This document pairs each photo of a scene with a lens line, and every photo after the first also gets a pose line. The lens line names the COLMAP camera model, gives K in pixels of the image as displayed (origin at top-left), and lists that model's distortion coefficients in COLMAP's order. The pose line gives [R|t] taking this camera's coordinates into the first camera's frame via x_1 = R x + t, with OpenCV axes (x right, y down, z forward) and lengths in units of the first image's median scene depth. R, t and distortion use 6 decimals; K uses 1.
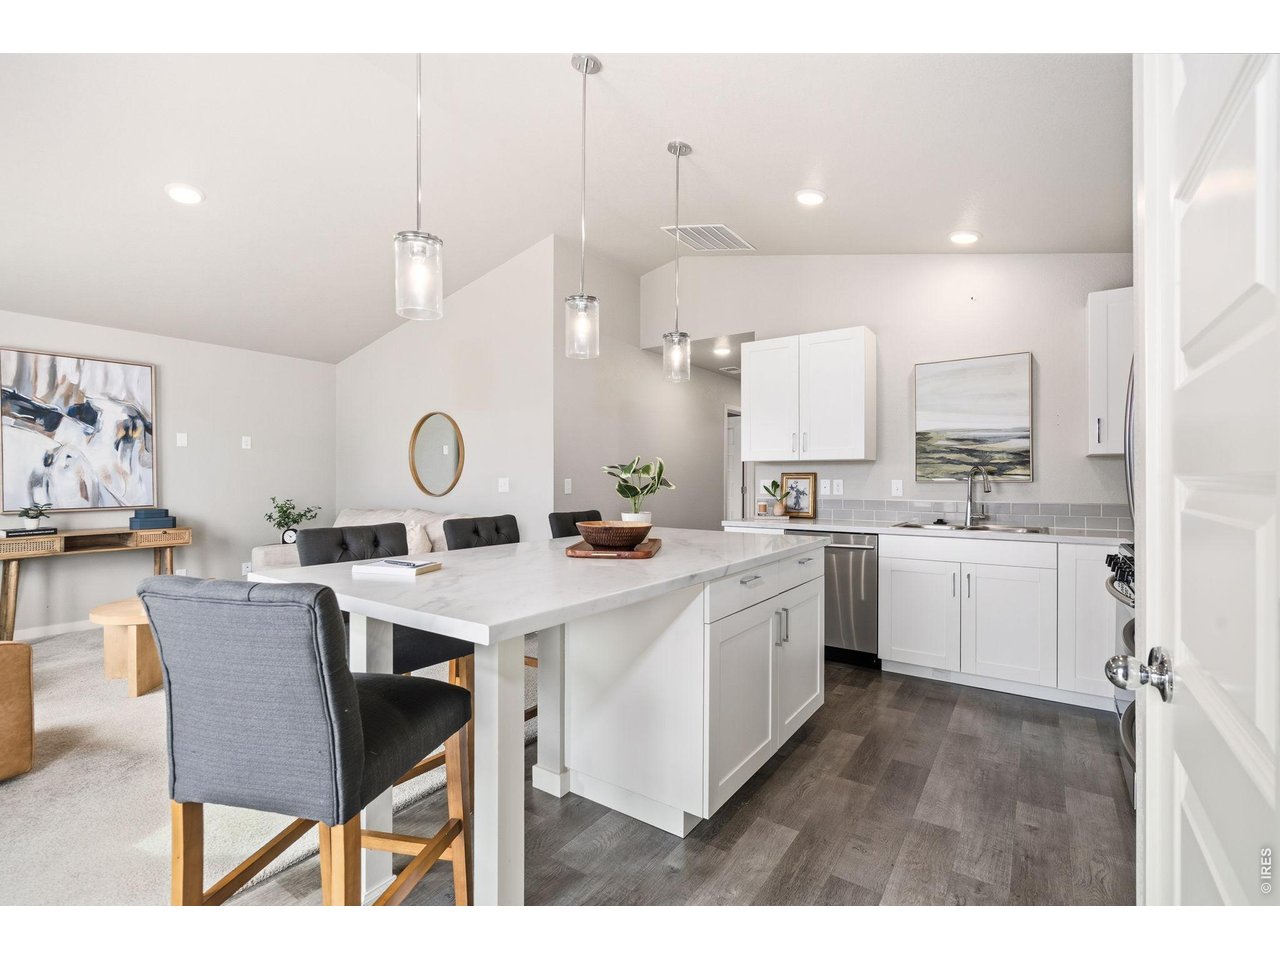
lens RADIAL K [[587.6, 0, 639.4], [0, 587.6, 479.2], [0, 0, 1]] dist [-0.003466, 0.001136]
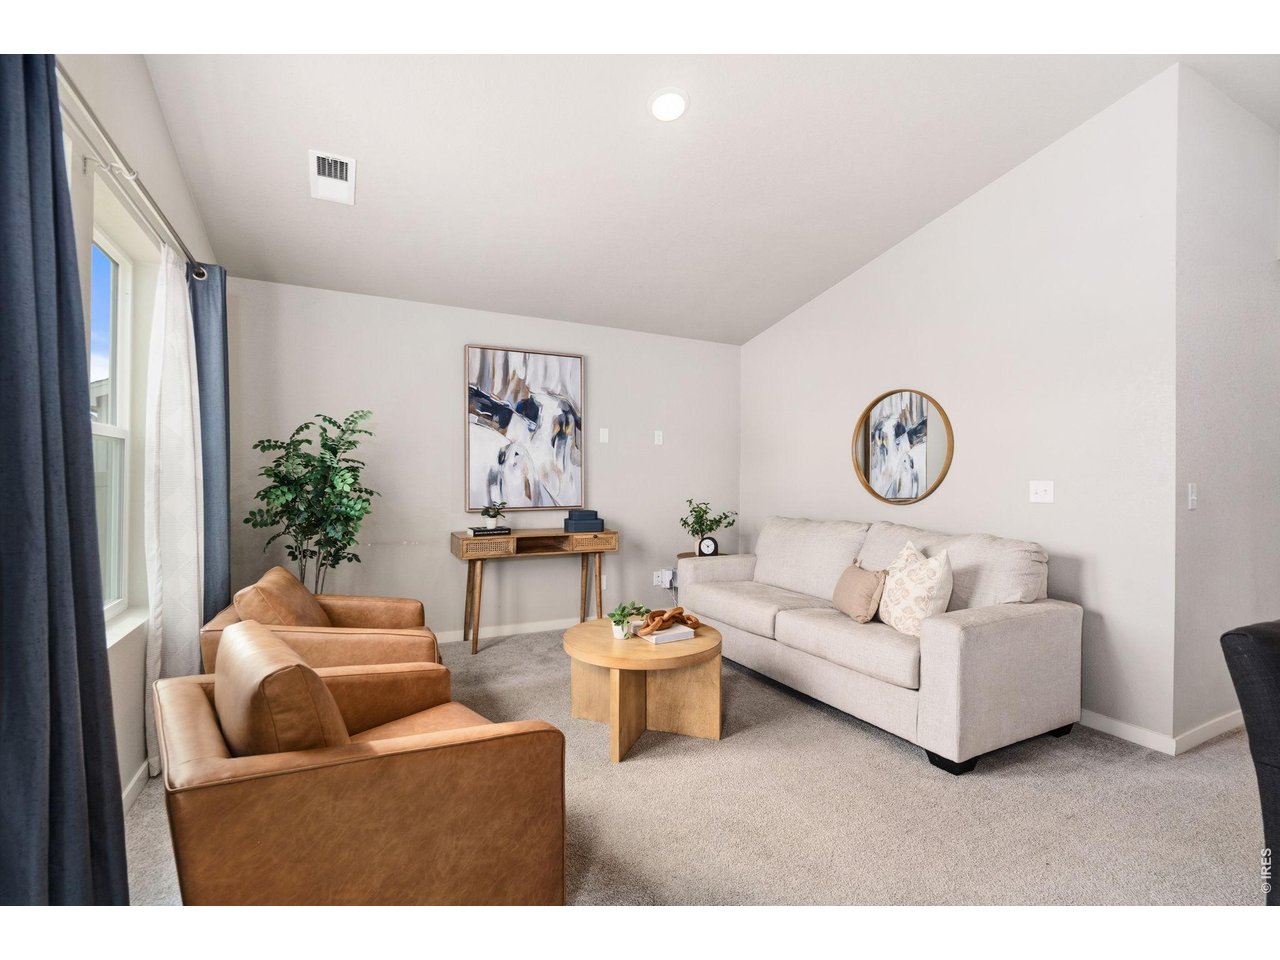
lens RADIAL K [[587.6, 0, 632.2], [0, 587.6, 479.1], [0, 0, 1]] dist [-0.003466, 0.001136]
pose [[0.878384, 0.010016, -0.477850, -0.330700], [-0.009885, 0.999947, 0.002790, -0.001534], [0.477853, 0.002273, 0.878437, 0.230080]]
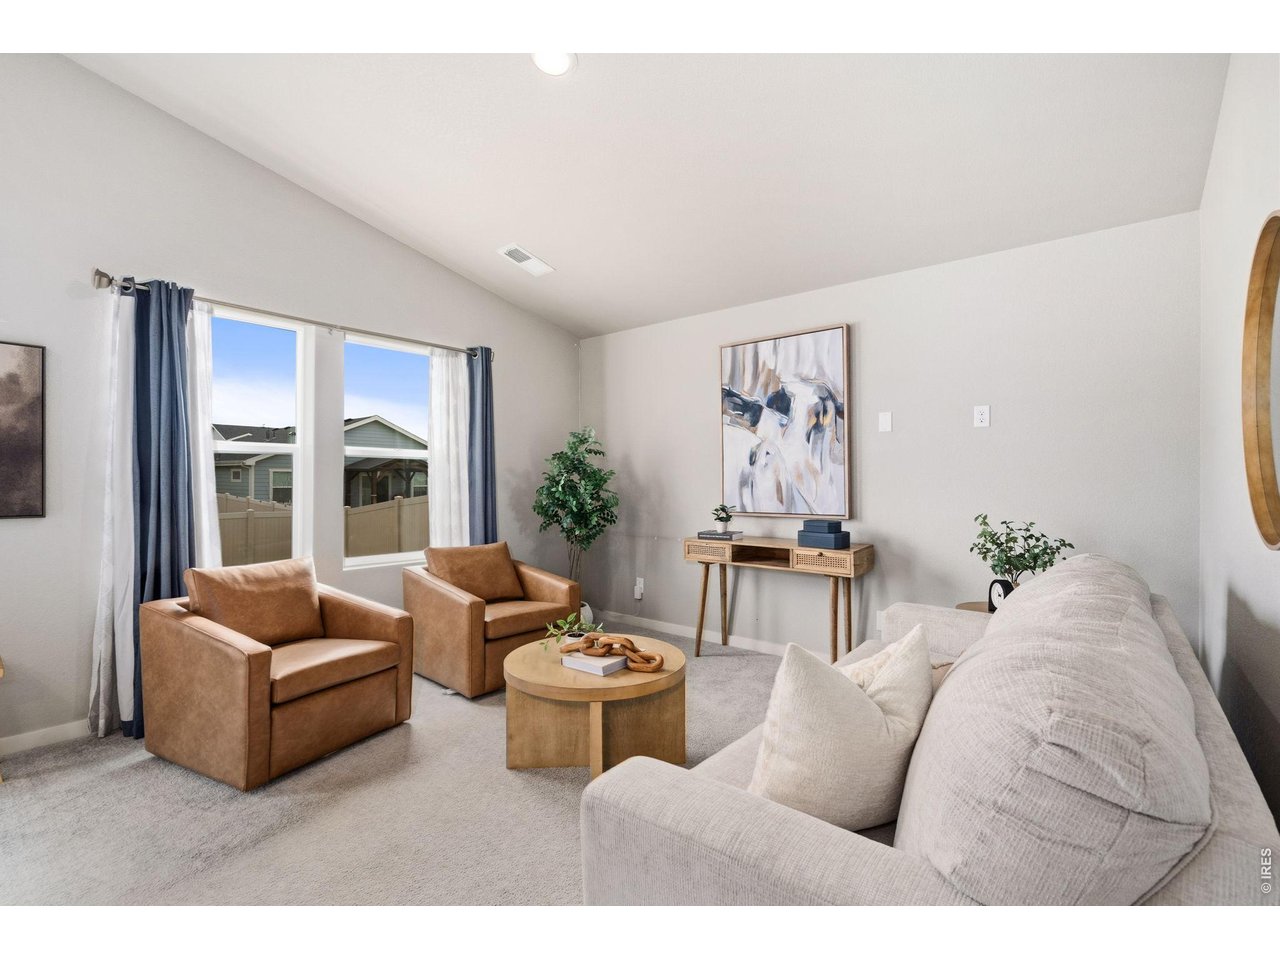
lens RADIAL K [[587.6, 0, 637.0], [0, 587.6, 474.3], [0, 0, 1]] dist [-0.003466, 0.001136]
pose [[-0.078349, -0.003930, -0.996918, -0.081010], [-0.000633, 0.999992, -0.003892, -0.003637], [0.996926, 0.000326, -0.078351, 0.850719]]
